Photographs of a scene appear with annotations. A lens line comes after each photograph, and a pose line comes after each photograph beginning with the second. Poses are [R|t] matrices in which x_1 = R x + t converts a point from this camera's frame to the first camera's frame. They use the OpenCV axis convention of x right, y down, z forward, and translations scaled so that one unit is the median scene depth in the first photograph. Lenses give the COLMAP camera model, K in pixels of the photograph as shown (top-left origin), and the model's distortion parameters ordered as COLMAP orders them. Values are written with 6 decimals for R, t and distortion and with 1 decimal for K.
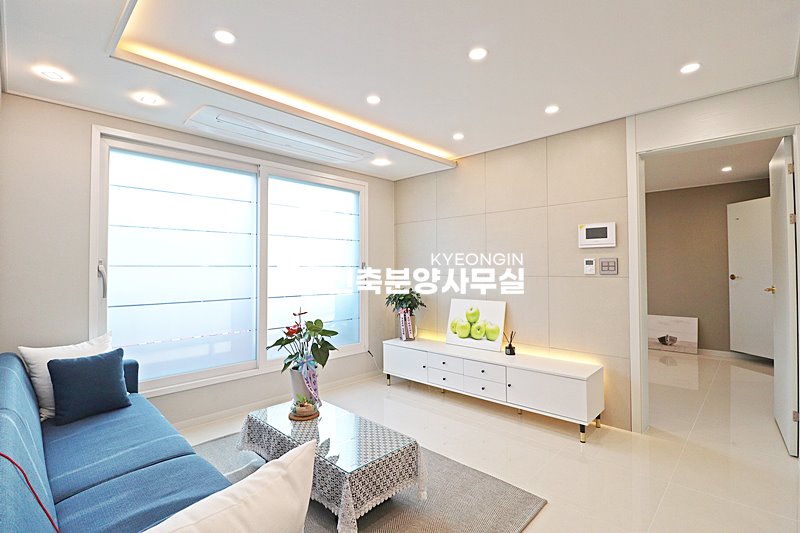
lens RADIAL K [[374.6, 0, 399.9], [0, 374.6, 259.8], [0, 0, 1]] dist [0.001870, -0.010884]
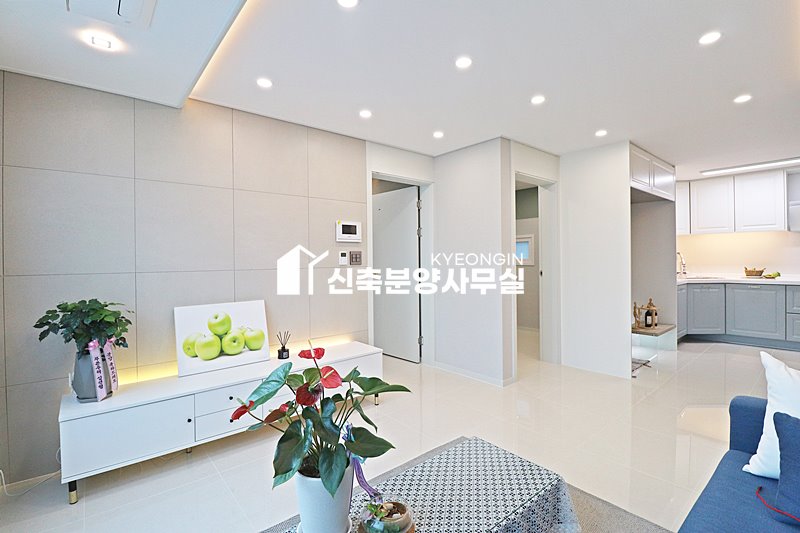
lens RADIAL K [[374.6, 0, 399.9], [0, 374.6, 259.8], [0, 0, 1]] dist [0.001870, -0.010884]
pose [[0.108021, -0.000525, 0.994148, -0.535813], [-0.017320, 0.999847, 0.002410, 0.014875], [-0.993998, -0.017479, 0.107995, 0.623536]]
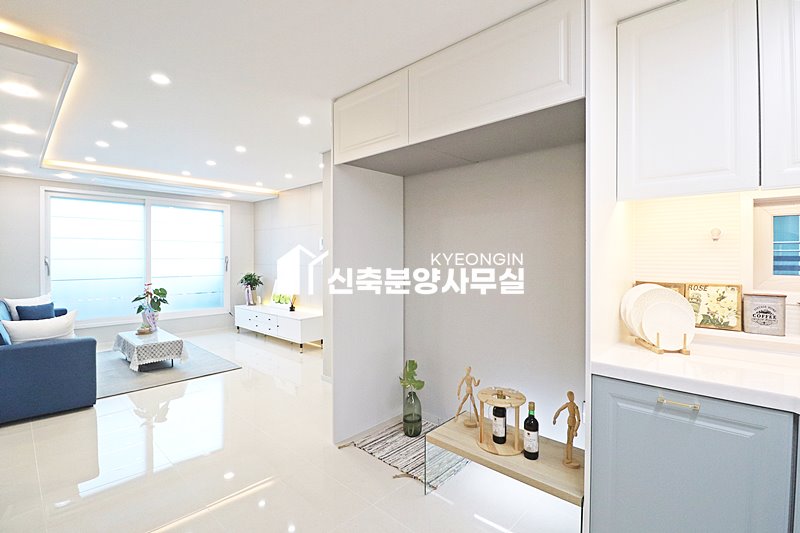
lens RADIAL K [[374.6, 0, 399.9], [0, 374.6, 259.8], [0, 0, 1]] dist [0.001870, -0.010884]
pose [[0.999947, 0.005658, 0.008578, 0.753043], [-0.005925, 0.999490, 0.031382, -0.039056], [-0.008396, -0.031431, 0.999471, -0.696841]]
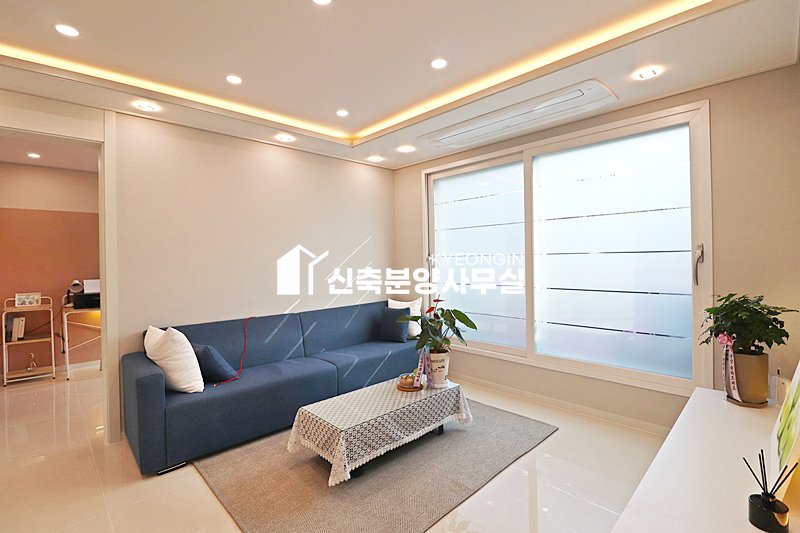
lens RADIAL K [[374.6, 0, 399.9], [0, 374.6, 259.8], [0, 0, 1]] dist [0.001870, -0.010884]
pose [[-0.040651, 0.003547, -0.999167, 0.603167], [0.040051, 0.999196, 0.001918, 0.014121], [0.998370, -0.039939, -0.040761, 0.706839]]
